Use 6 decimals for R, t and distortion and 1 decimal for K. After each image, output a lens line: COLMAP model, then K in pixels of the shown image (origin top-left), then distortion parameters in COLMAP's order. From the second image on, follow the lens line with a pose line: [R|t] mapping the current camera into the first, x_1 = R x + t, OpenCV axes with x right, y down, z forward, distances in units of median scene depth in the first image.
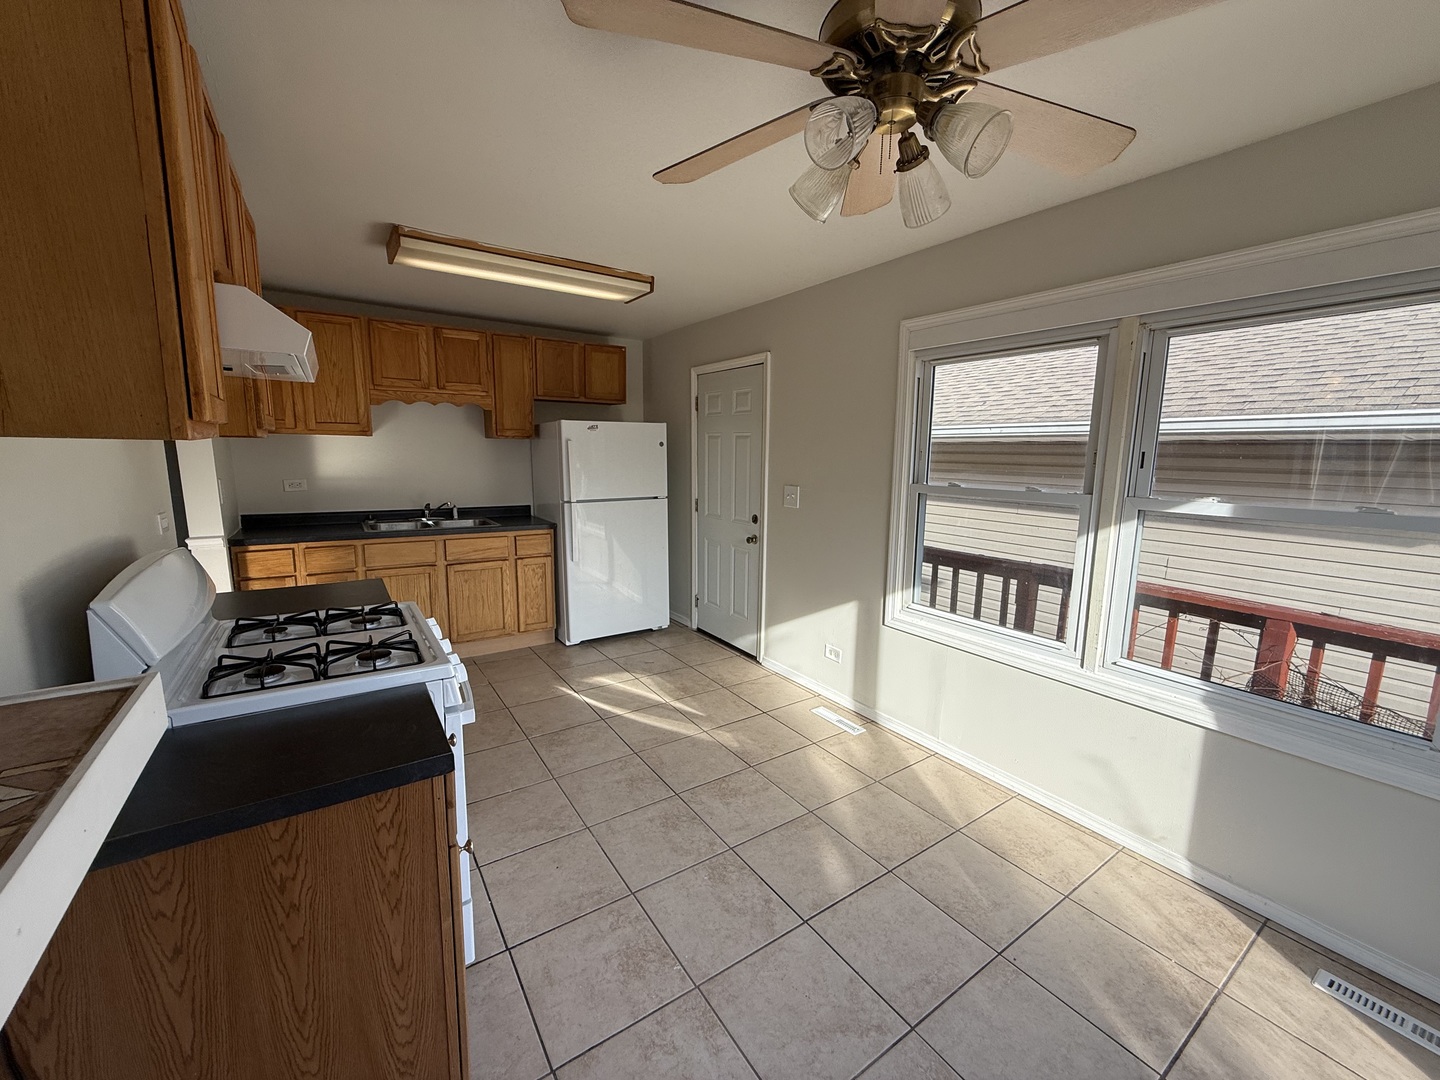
lens RADIAL K [[572.8, 0, 715.6], [0, 572.8, 536.5], [0, 0, 1]] dist [0.000397, 0.000071]
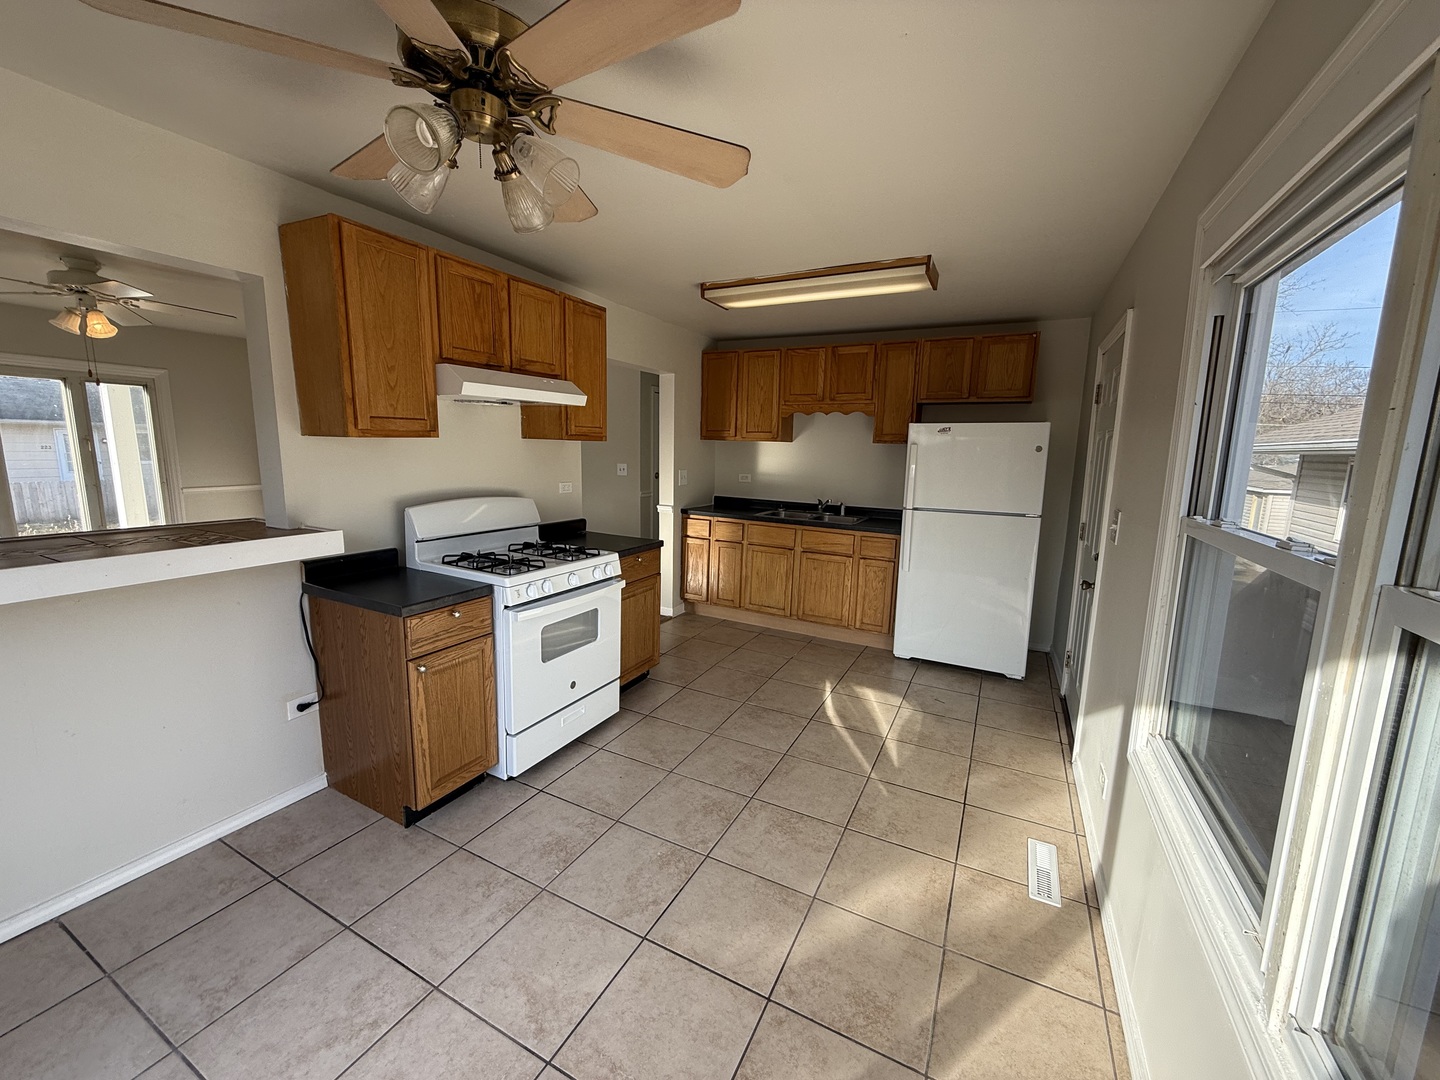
lens RADIAL K [[572.8, 0, 715.6], [0, 572.8, 536.5], [0, 0, 1]] dist [0.000397, 0.000071]
pose [[0.481013, 0.132837, -0.866591, 0.503341], [-0.148600, 0.986506, 0.068736, -0.038108], [0.864028, 0.095712, 0.494262, 0.298867]]
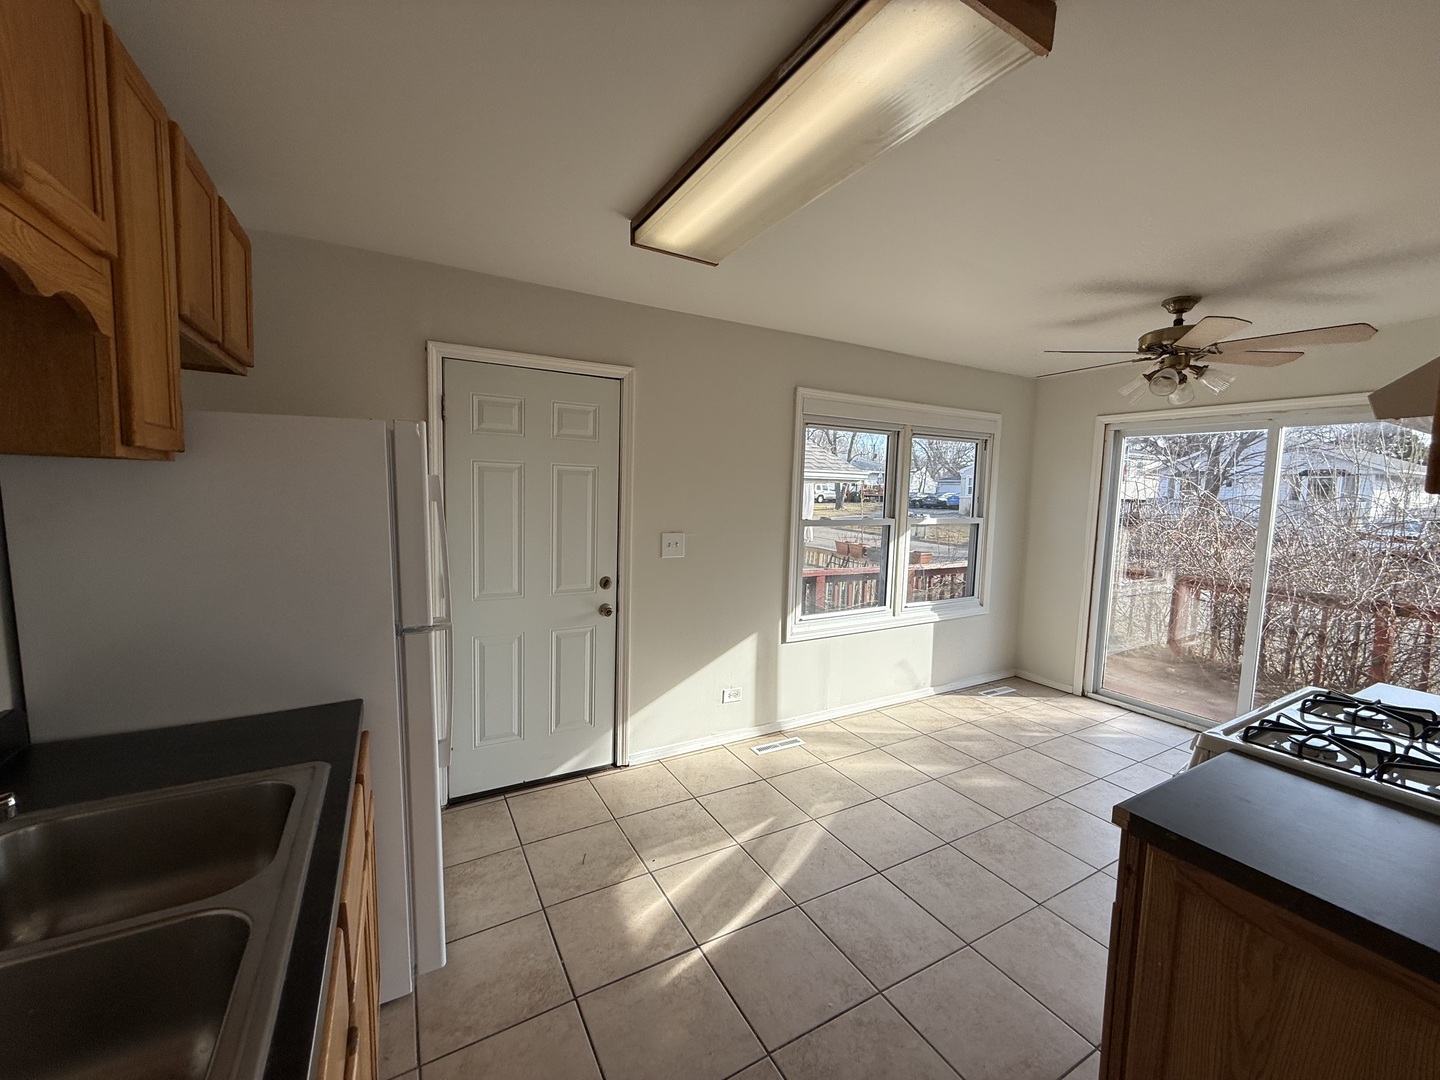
lens RADIAL K [[572.8, 0, 715.6], [0, 572.8, 536.5], [0, 0, 1]] dist [0.000397, 0.000071]
pose [[0.080490, -0.097801, 0.991946, -0.747640], [0.127307, 0.988033, 0.087085, -0.156394], [-0.988592, 0.119273, 0.091978, 0.896610]]
